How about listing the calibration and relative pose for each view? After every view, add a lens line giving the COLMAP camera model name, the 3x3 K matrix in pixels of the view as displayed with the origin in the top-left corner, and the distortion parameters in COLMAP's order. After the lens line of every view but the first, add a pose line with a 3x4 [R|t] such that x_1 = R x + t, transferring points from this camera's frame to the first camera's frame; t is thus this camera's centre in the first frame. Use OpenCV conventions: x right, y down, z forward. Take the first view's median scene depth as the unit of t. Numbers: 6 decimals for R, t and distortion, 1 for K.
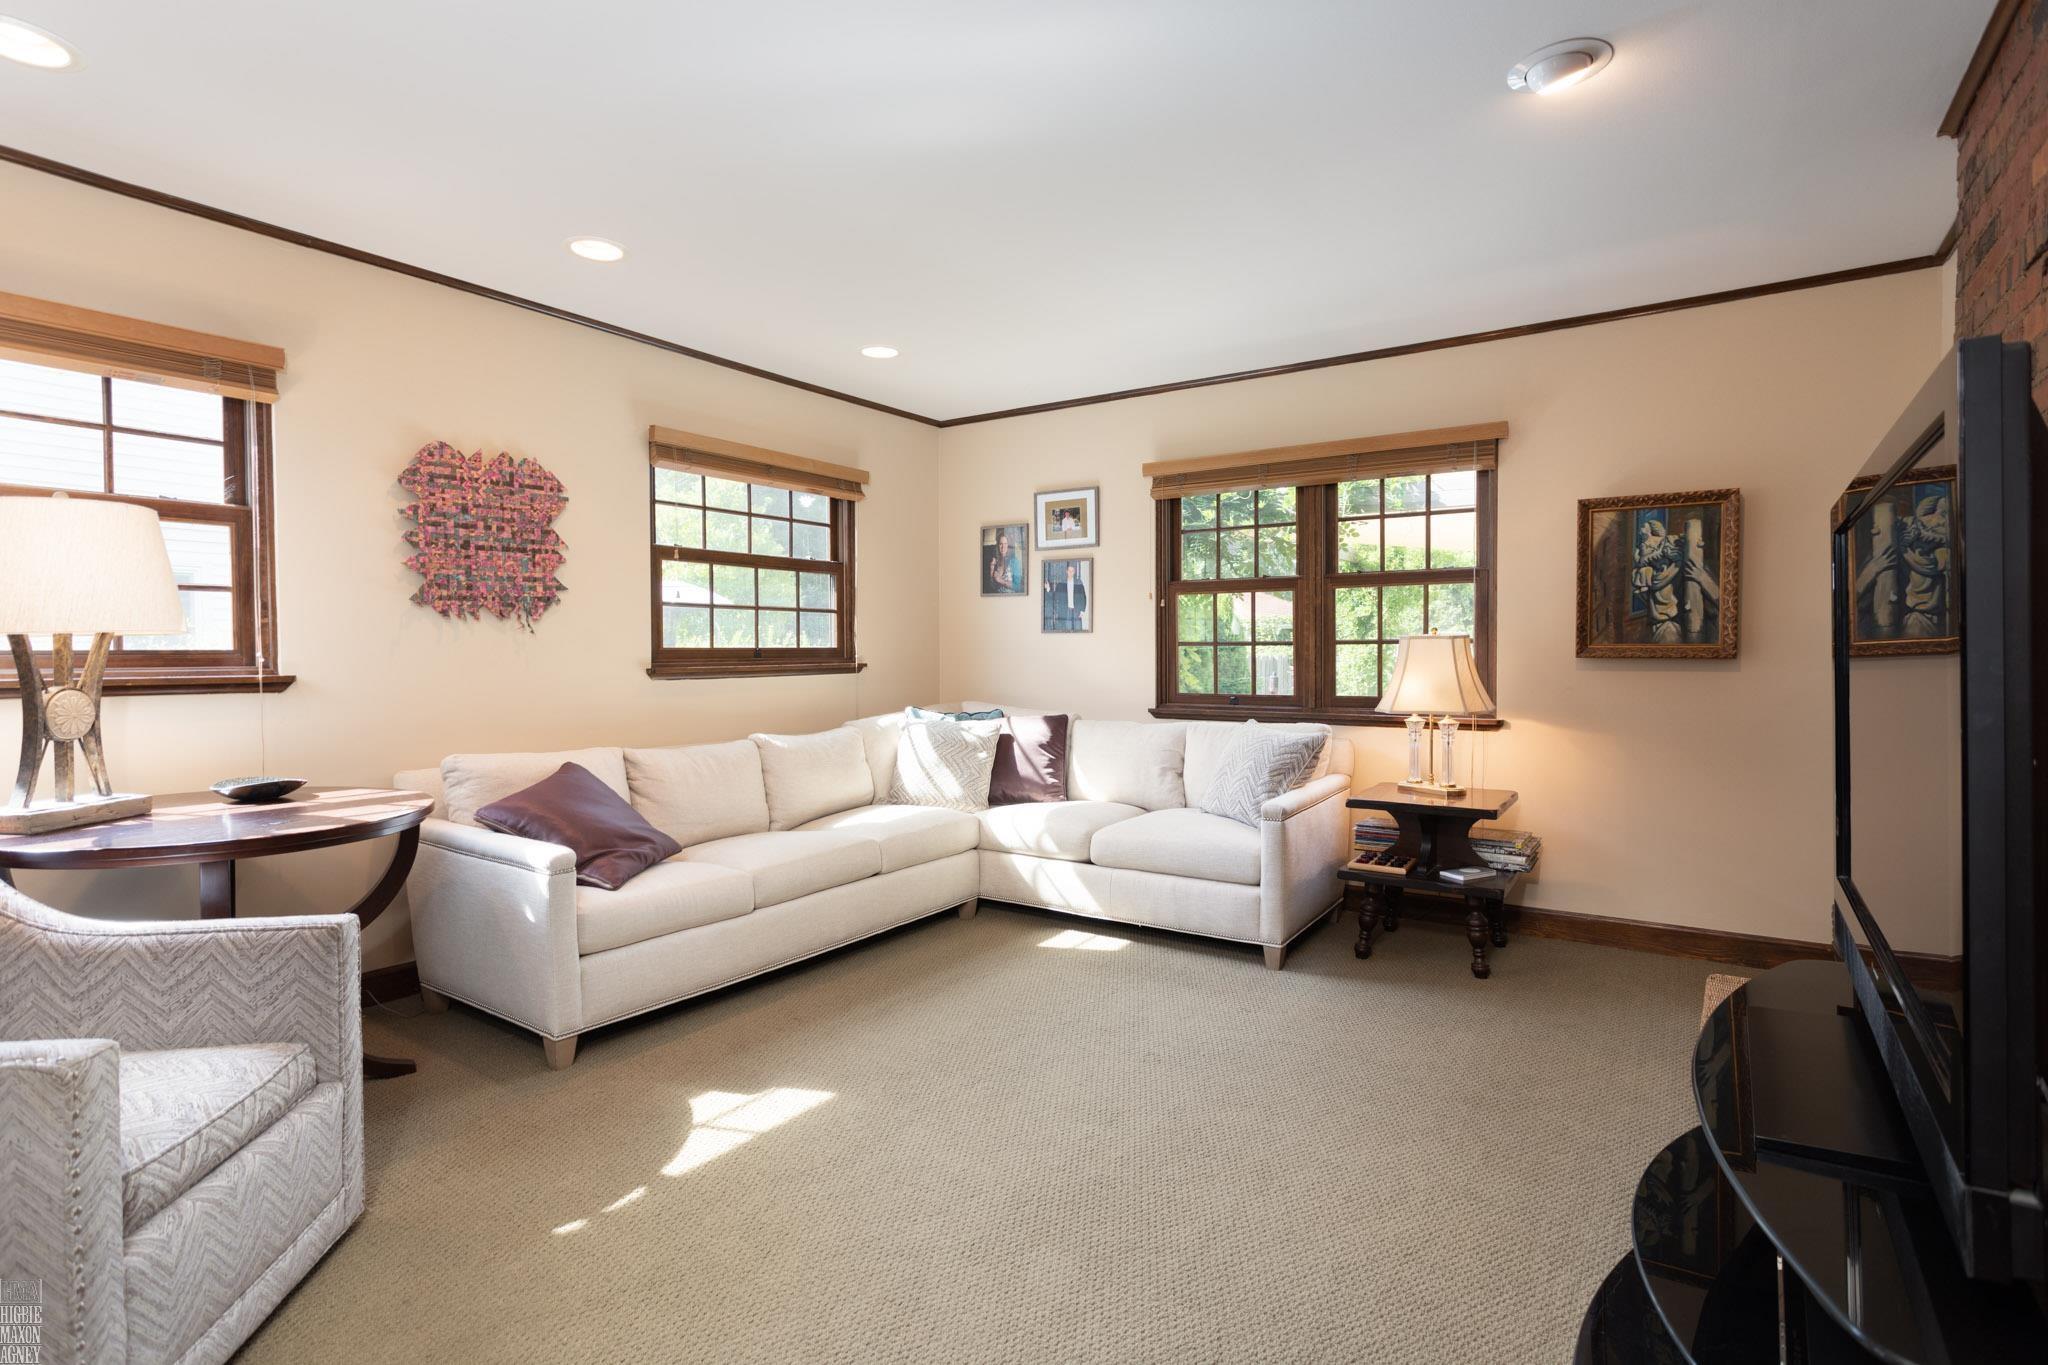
lens RADIAL K [[1001.6, 0, 1008.4], [0, 1001.6, 684.1], [0, 0, 1]] dist [-0.012086, 0.005041]
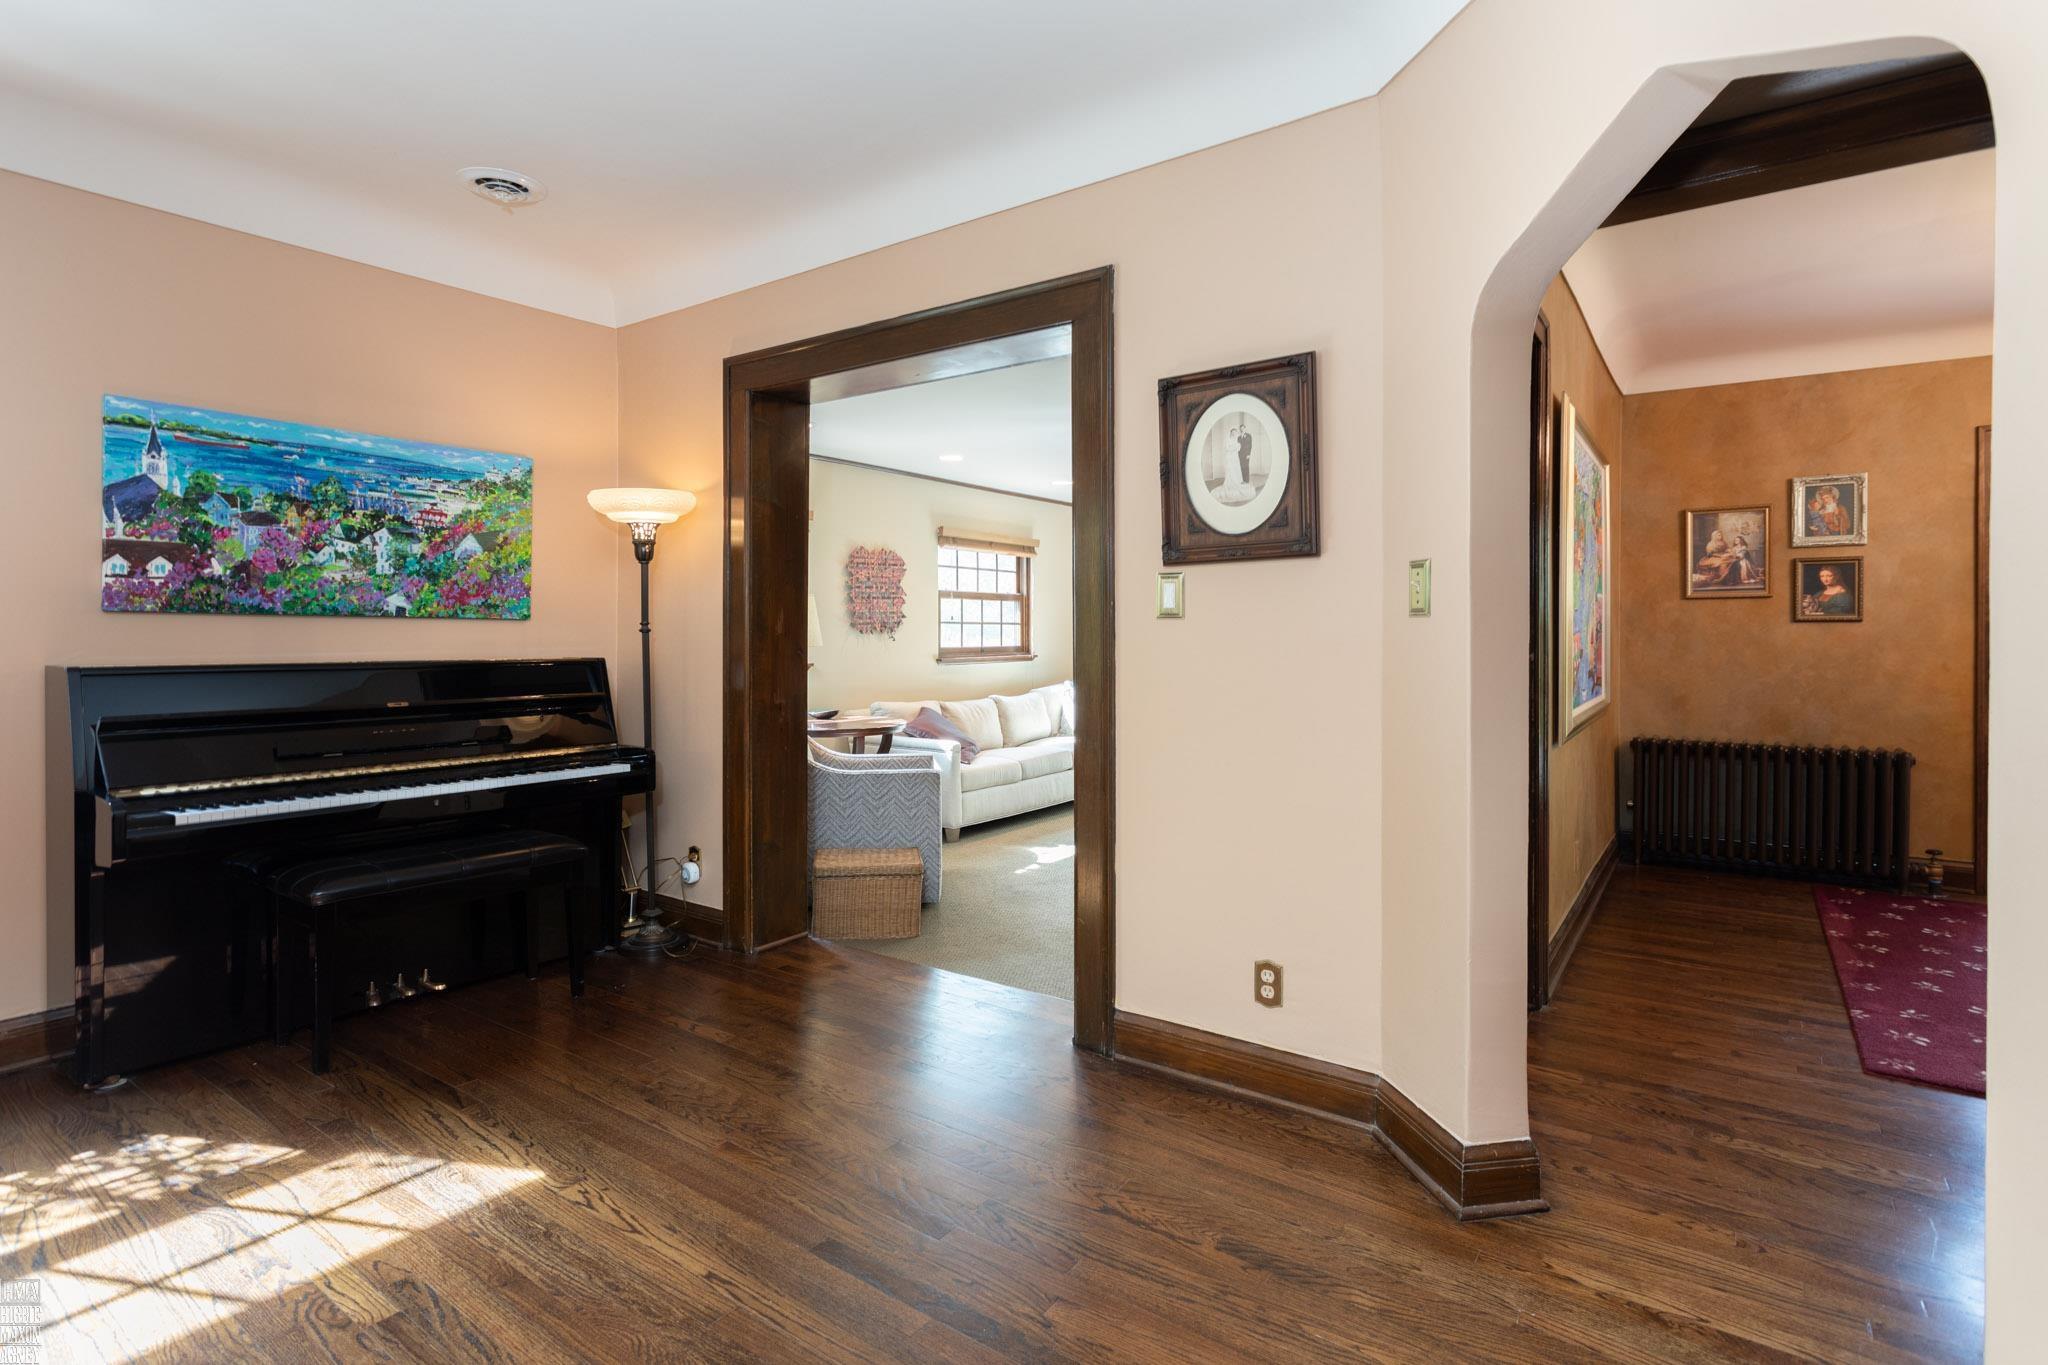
lens RADIAL K [[1001.6, 0, 1014.5], [0, 1001.6, 648.8], [0, 0, 1]] dist [-0.012086, 0.005041]
pose [[0.999774, -0.021176, -0.001721, -0.245276], [0.021111, 0.999273, -0.031735, 0.029514], [0.002392, 0.031691, 0.999495, -0.909447]]
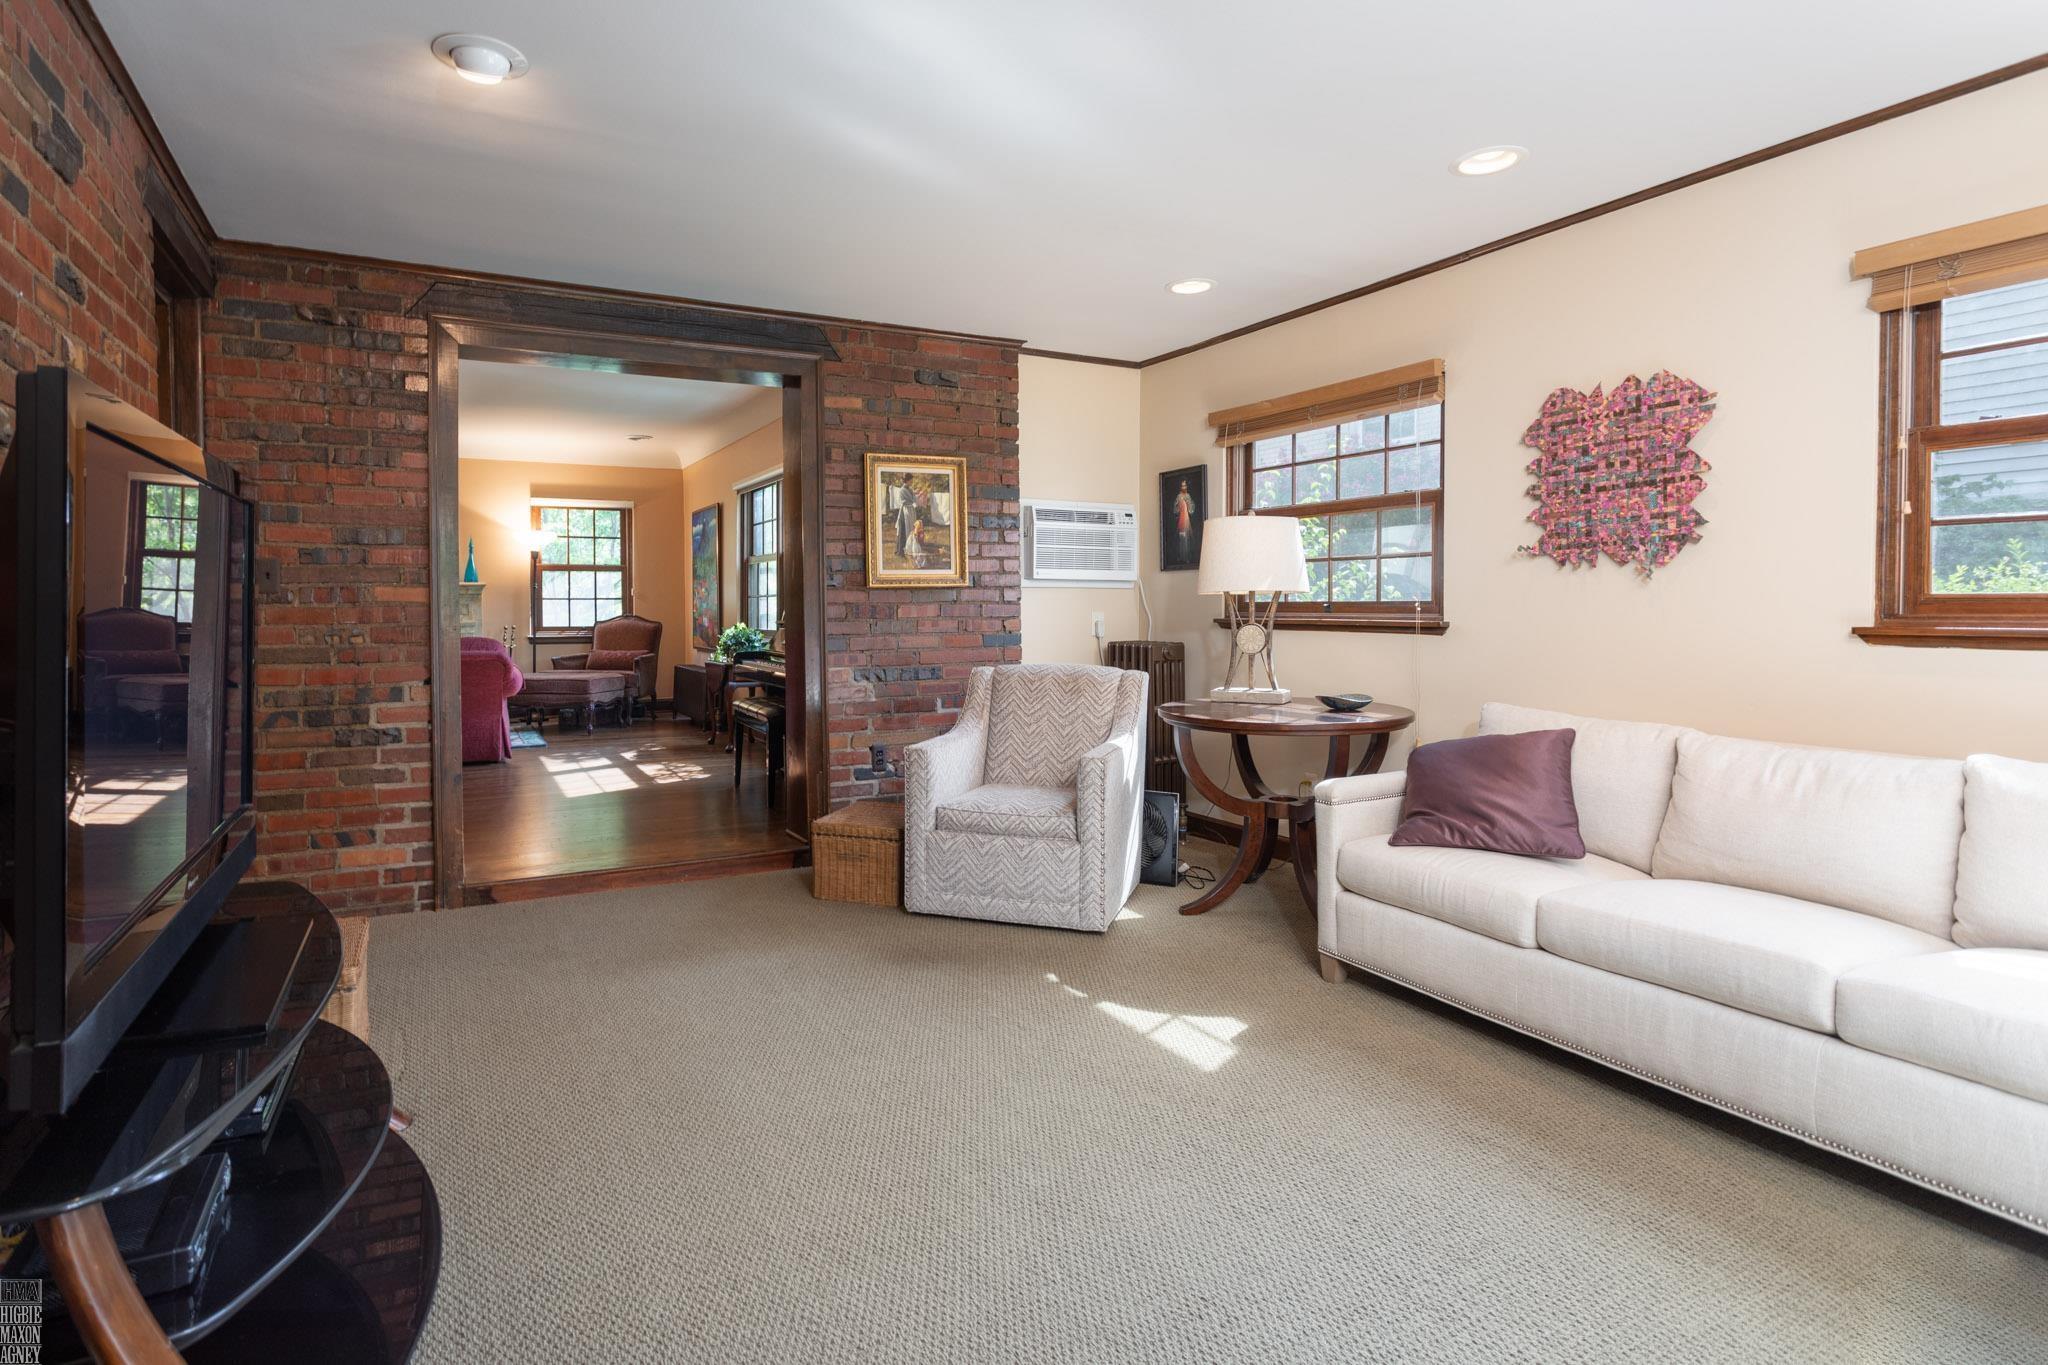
lens RADIAL K [[1001.6, 0, 1013.4], [0, 1001.6, 682.9], [0, 0, 1]] dist [-0.012086, 0.005041]
pose [[-0.431958, 0.084755, -0.897903, 0.533799], [-0.015433, 0.994734, 0.101319, -0.041482], [0.901762, 0.057623, -0.428375, 0.881977]]
